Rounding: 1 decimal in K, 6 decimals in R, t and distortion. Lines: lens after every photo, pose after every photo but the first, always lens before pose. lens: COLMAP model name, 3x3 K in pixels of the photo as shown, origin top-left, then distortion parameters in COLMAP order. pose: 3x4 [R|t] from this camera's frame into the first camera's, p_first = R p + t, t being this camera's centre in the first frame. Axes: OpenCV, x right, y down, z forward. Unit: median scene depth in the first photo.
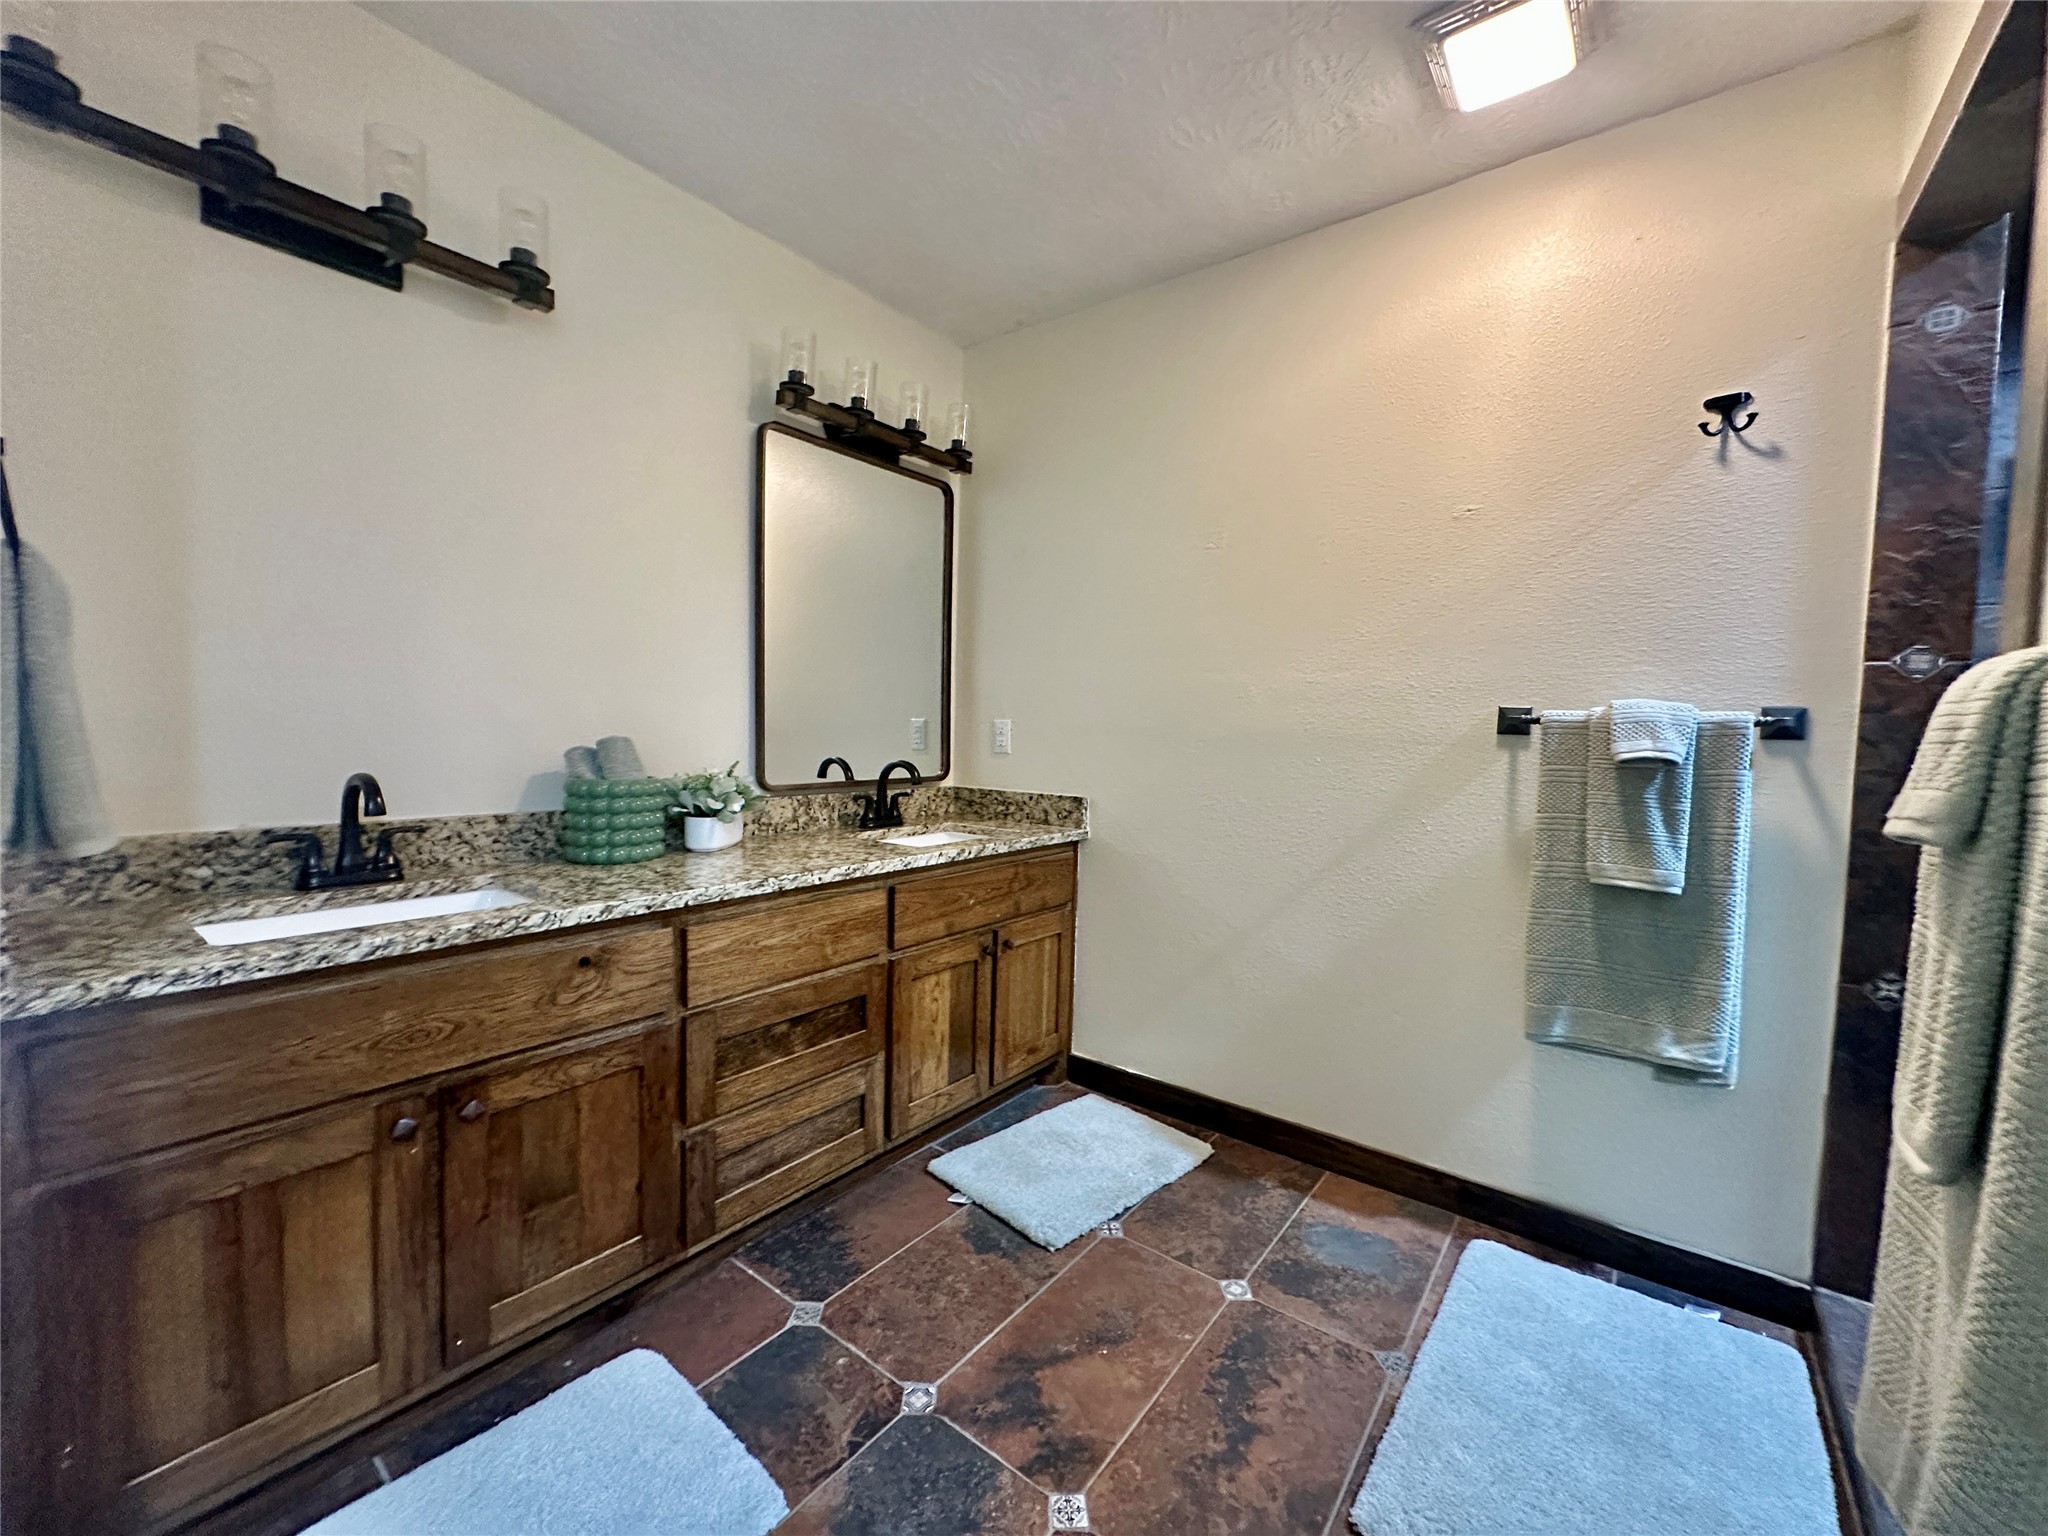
lens RADIAL K [[818.8, 0, 1023.0], [0, 818.8, 769.3], [0, 0, 1]] dist [-0.007324, 0.001677]
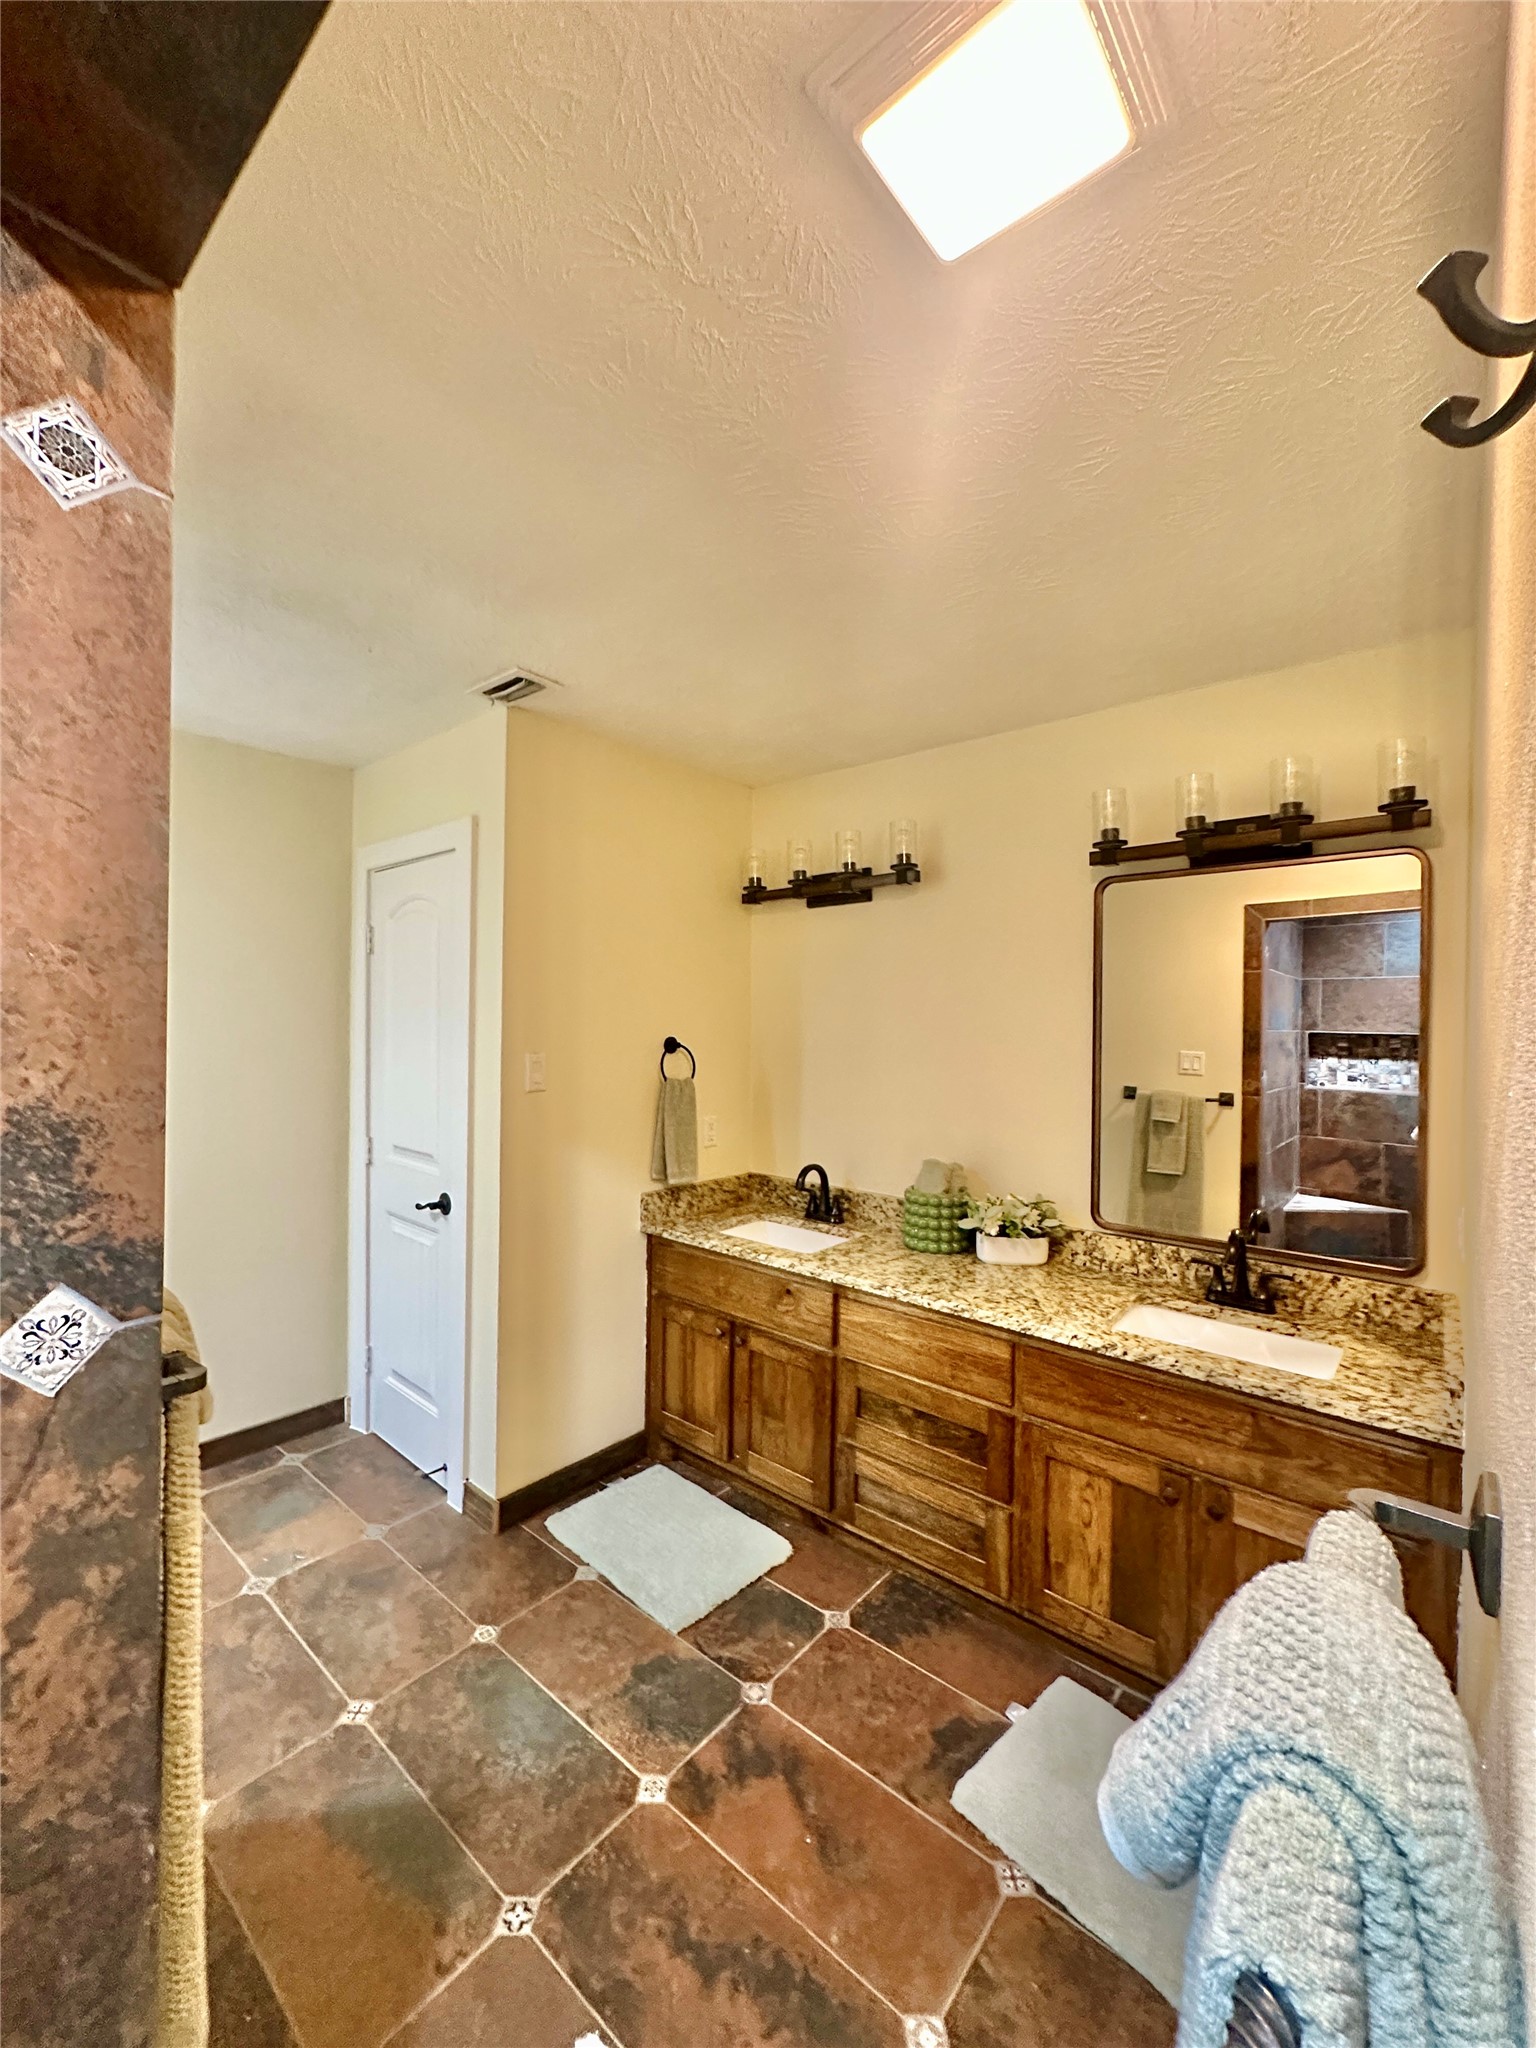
lens RADIAL K [[818.8, 0, 771.0], [0, 818.8, 1019.3], [0, 0, 1]] dist [-0.007324, 0.001677]
pose [[-0.042609, -0.026259, -0.998747, 0.974221], [-0.067706, 0.997432, -0.023336, -0.239919], [0.996795, 0.066627, -0.044278, 0.792213]]
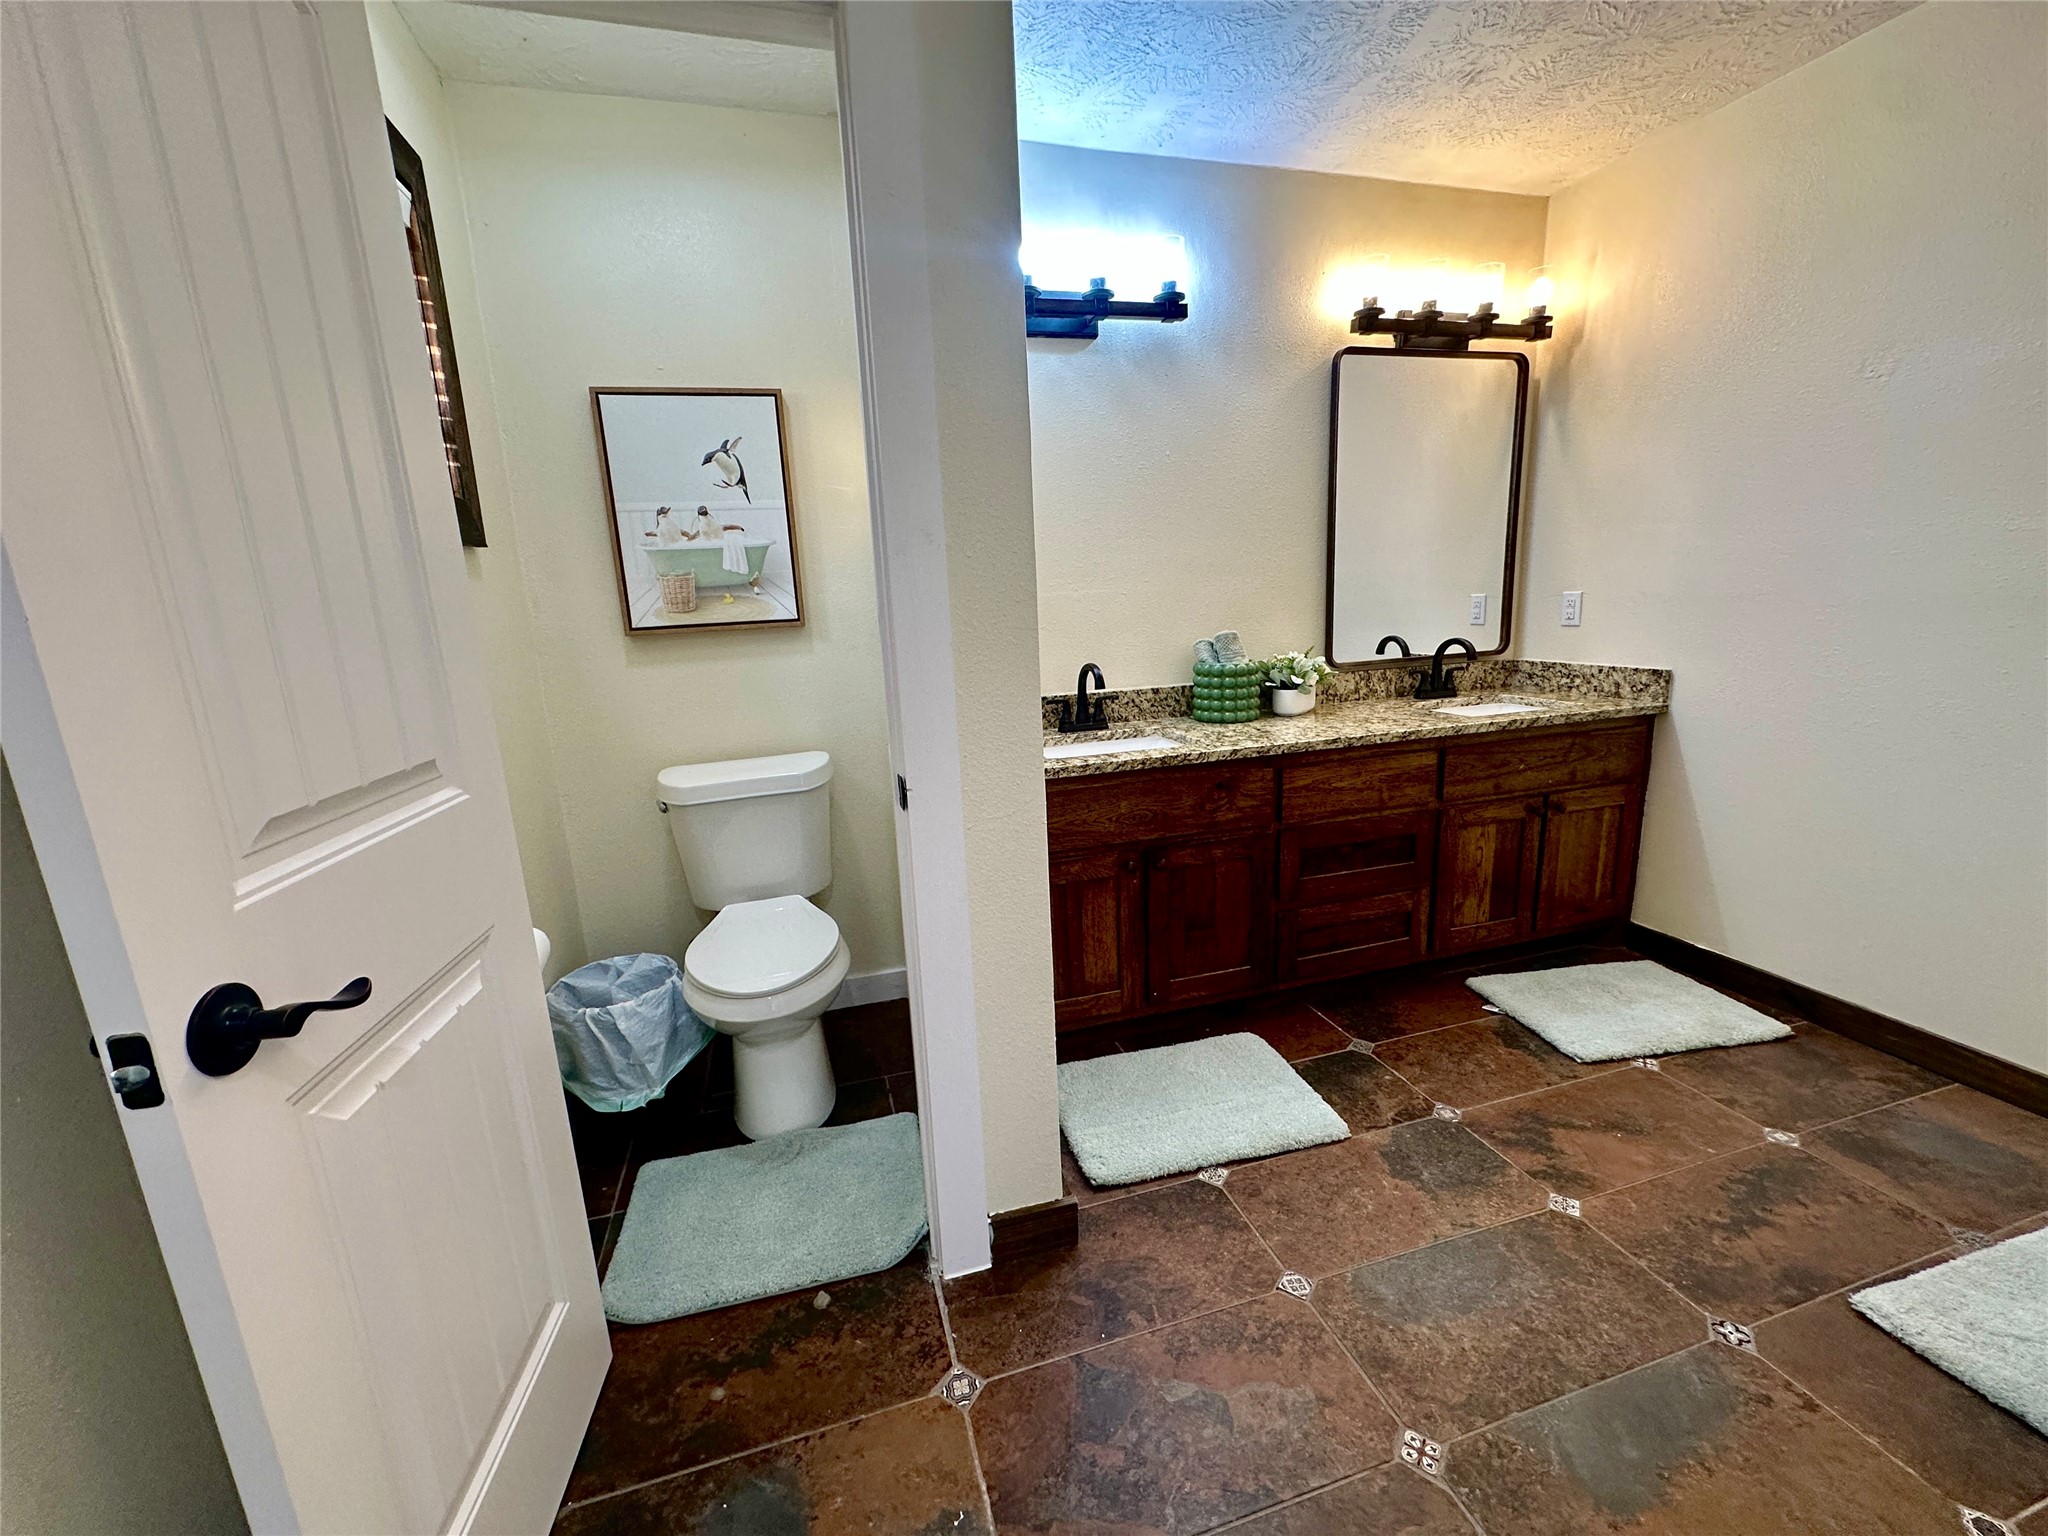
lens RADIAL K [[818.8, 0, 1021.8], [0, 818.8, 768.2], [0, 0, 1]] dist [-0.007324, 0.001677]
pose [[0.804048, 0.062800, -0.591238, 0.058574], [0.033493, 0.988043, 0.150496, -0.032198], [0.593620, -0.140809, 0.792331, -0.350239]]
